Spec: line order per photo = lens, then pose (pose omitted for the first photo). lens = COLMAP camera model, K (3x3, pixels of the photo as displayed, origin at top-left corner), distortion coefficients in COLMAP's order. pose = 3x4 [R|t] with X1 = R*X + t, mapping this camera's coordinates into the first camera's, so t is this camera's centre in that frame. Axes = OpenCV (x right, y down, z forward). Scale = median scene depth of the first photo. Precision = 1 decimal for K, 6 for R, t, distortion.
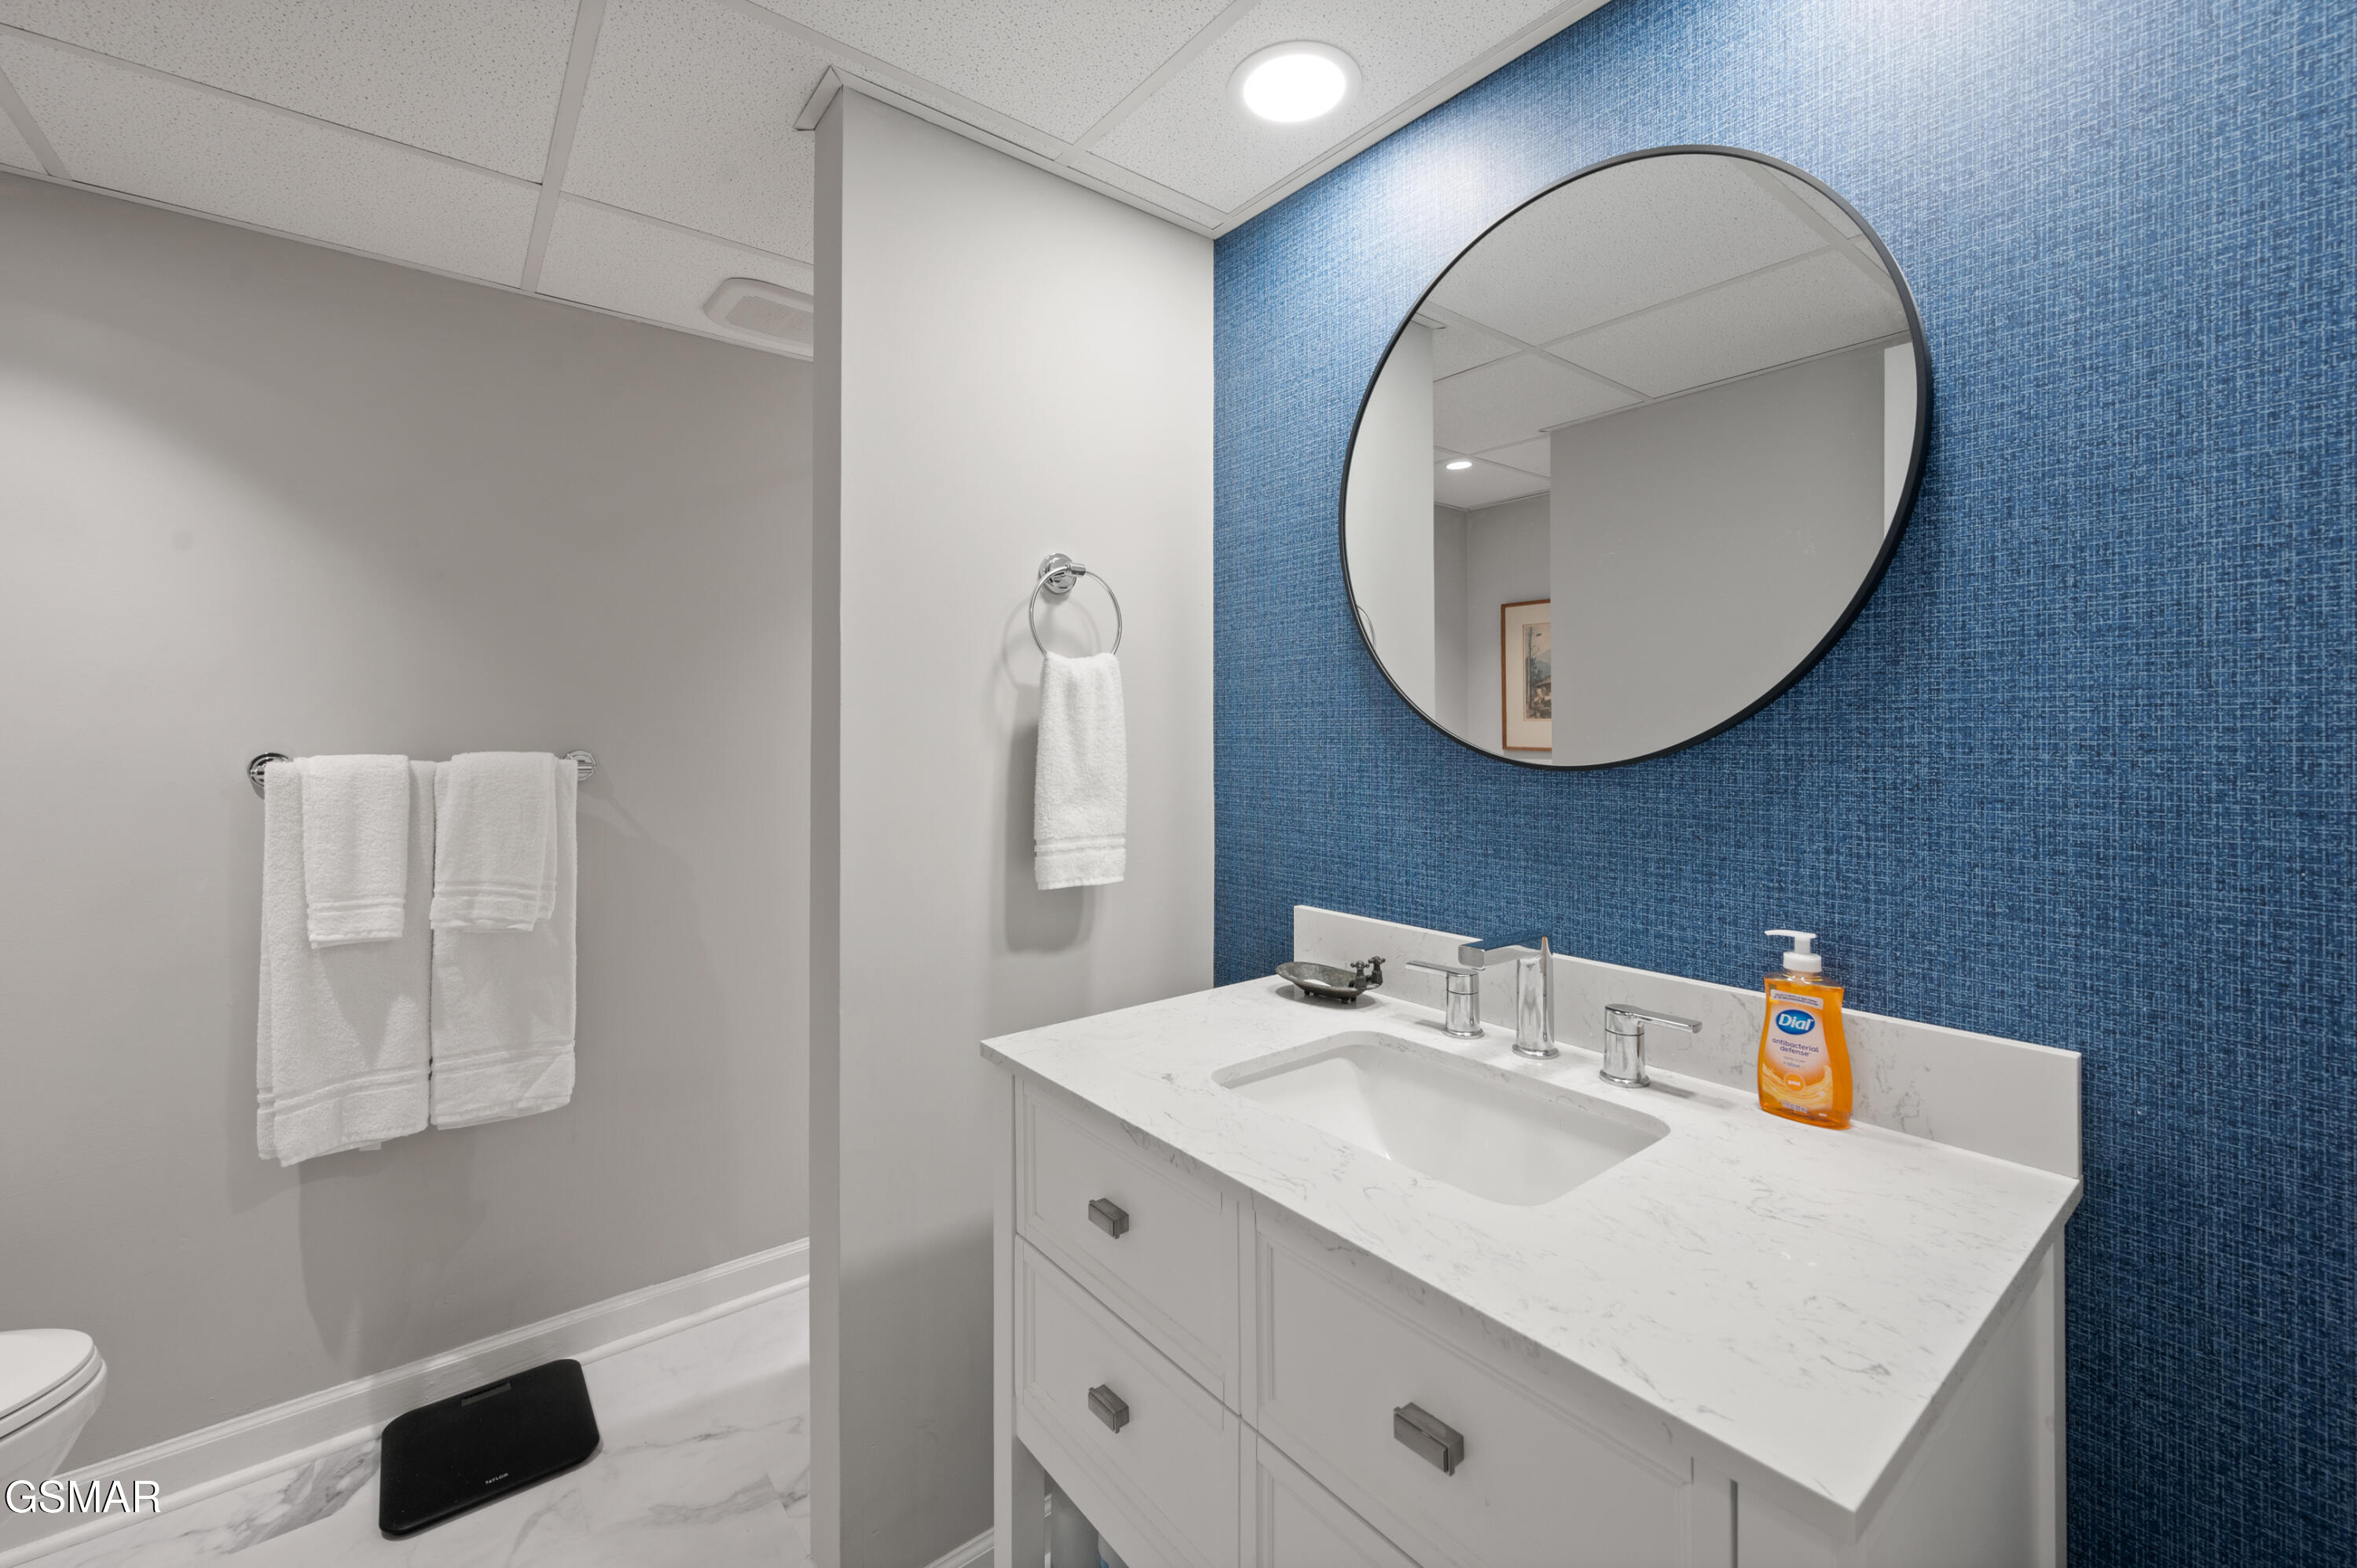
lens RADIAL K [[963.5, 0, 1180.8], [0, 963.5, 715.6], [0, 0, 1]] dist [-0.001290, -0.000406]
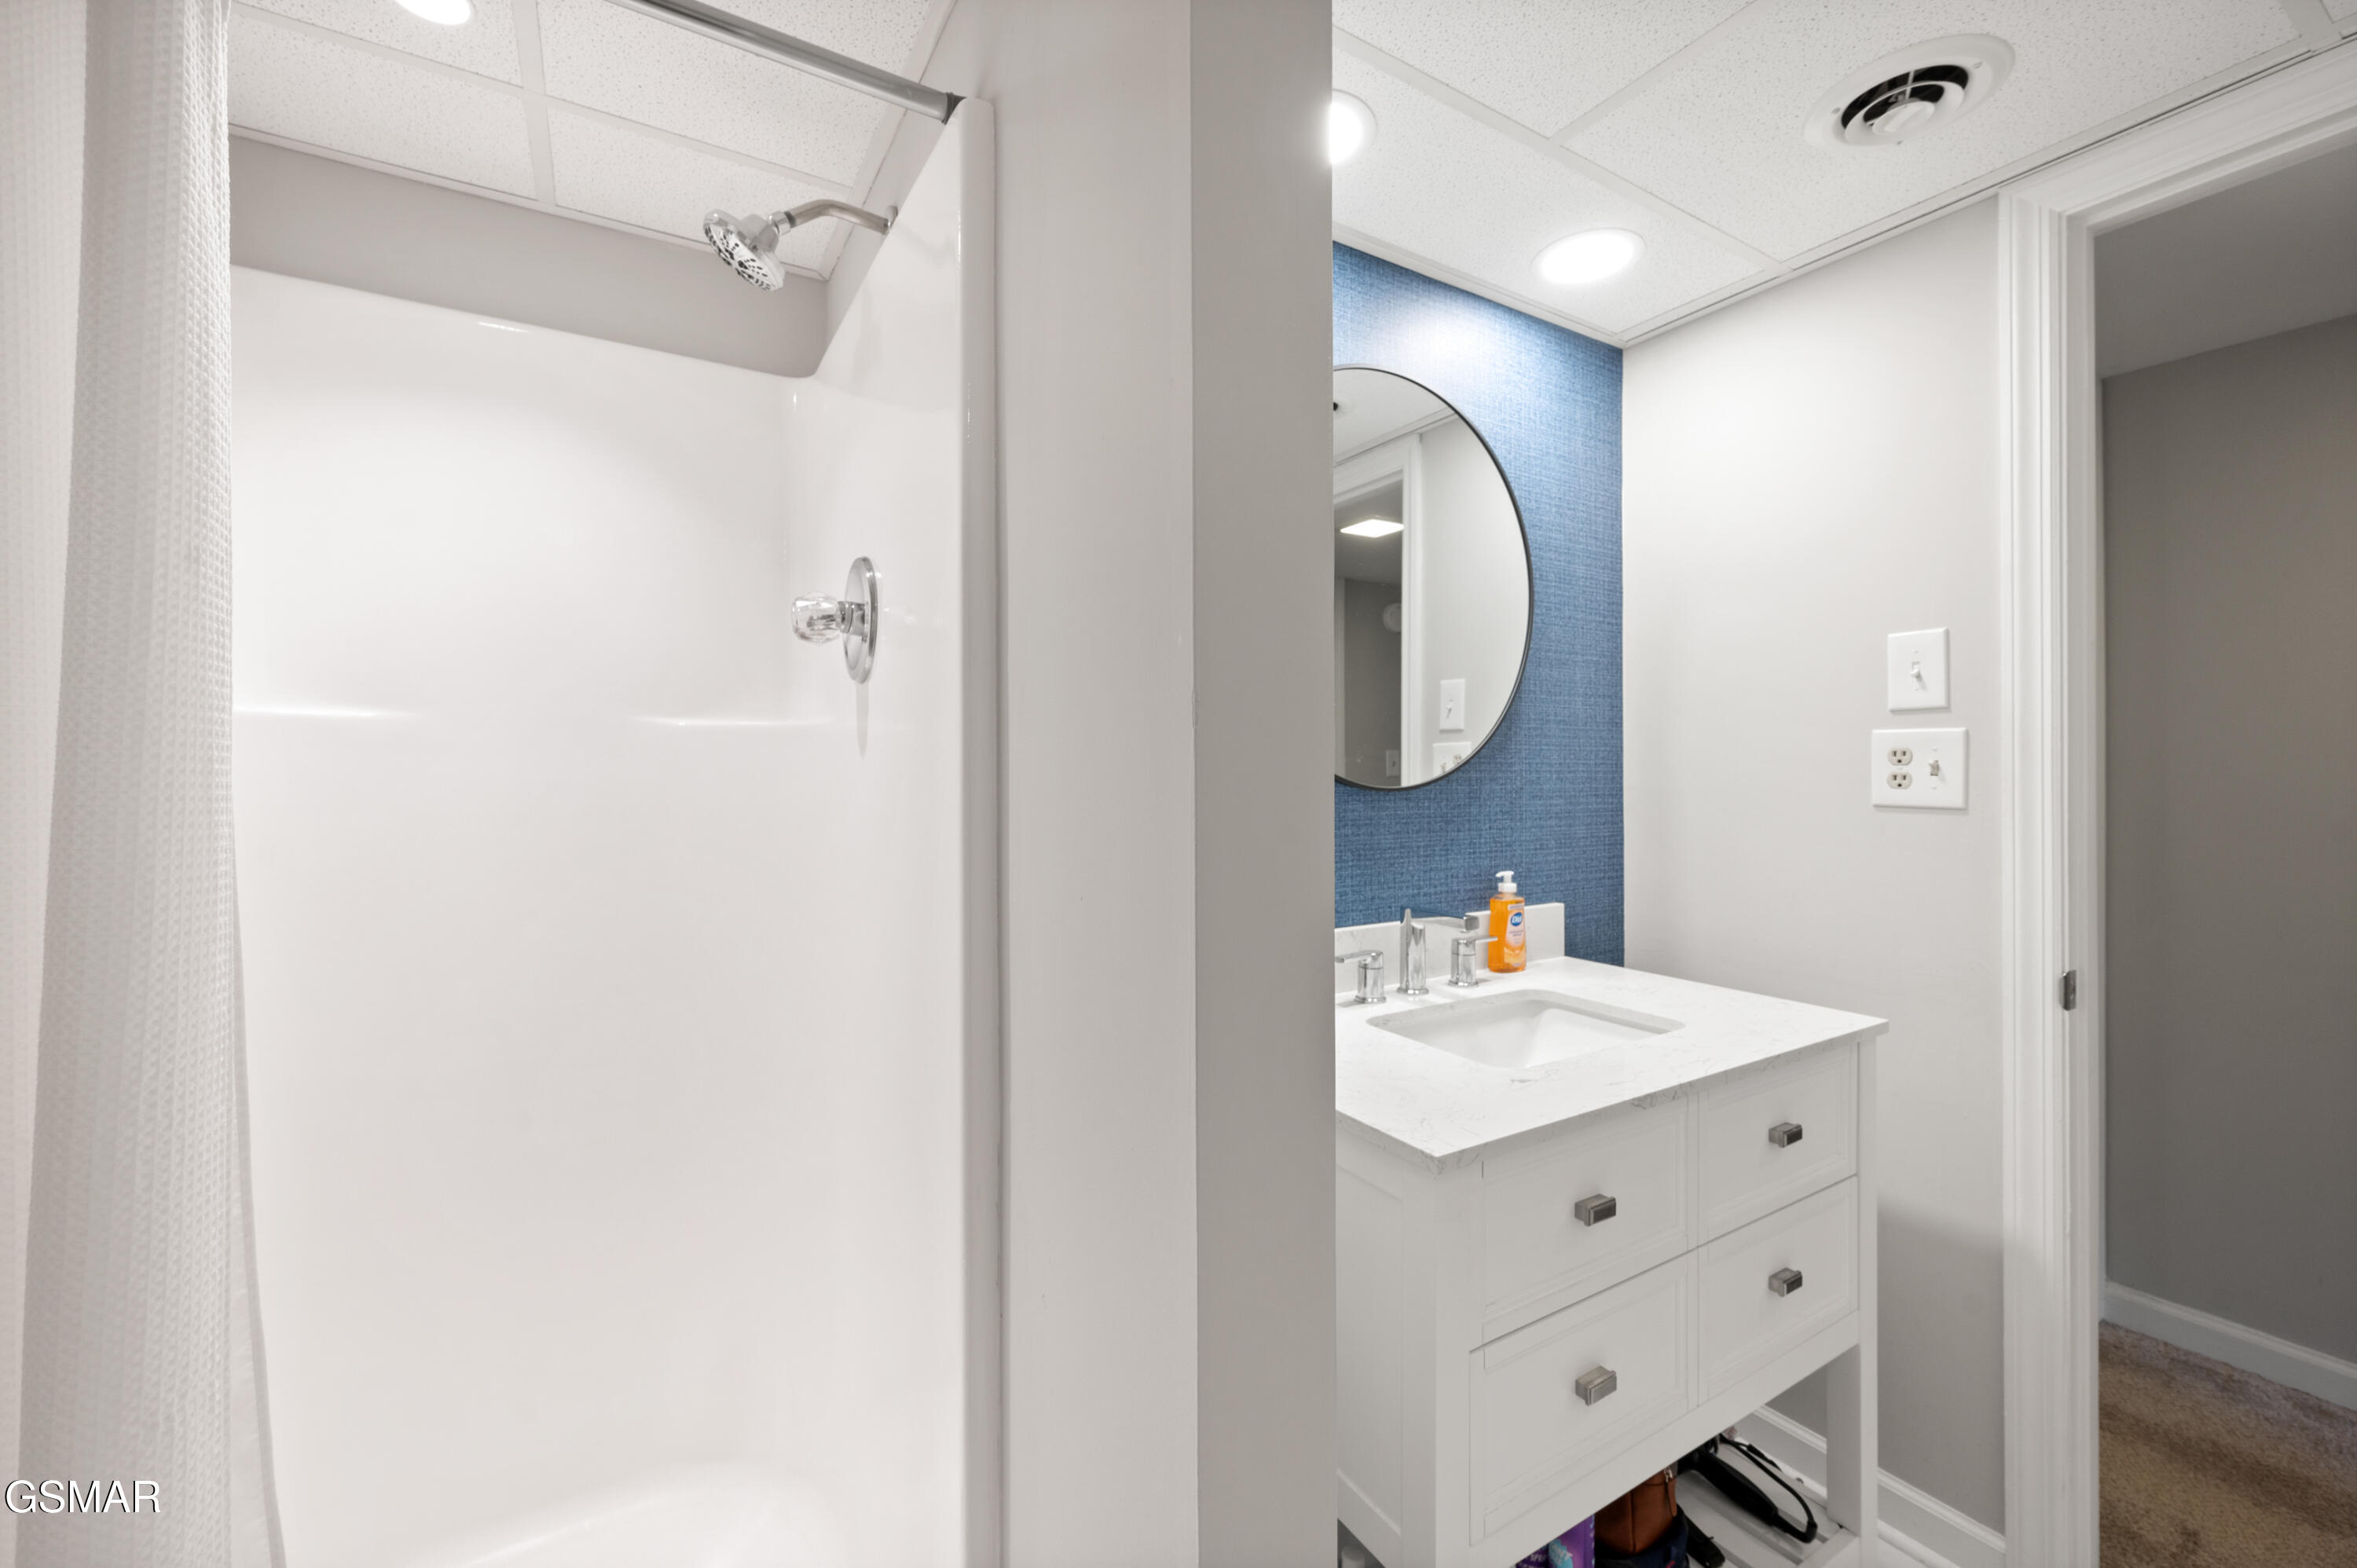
lens RADIAL K [[943.1, 0, 1180.8], [0, 943.1, 768.1], [0, 0, 1]] dist [-0.000502, -0.000152]
pose [[0.123205, 0.005806, 0.992364, -1.225931], [-0.015631, 0.999870, -0.003910, 0.041891], [-0.992258, -0.015030, 0.123280, 1.391220]]
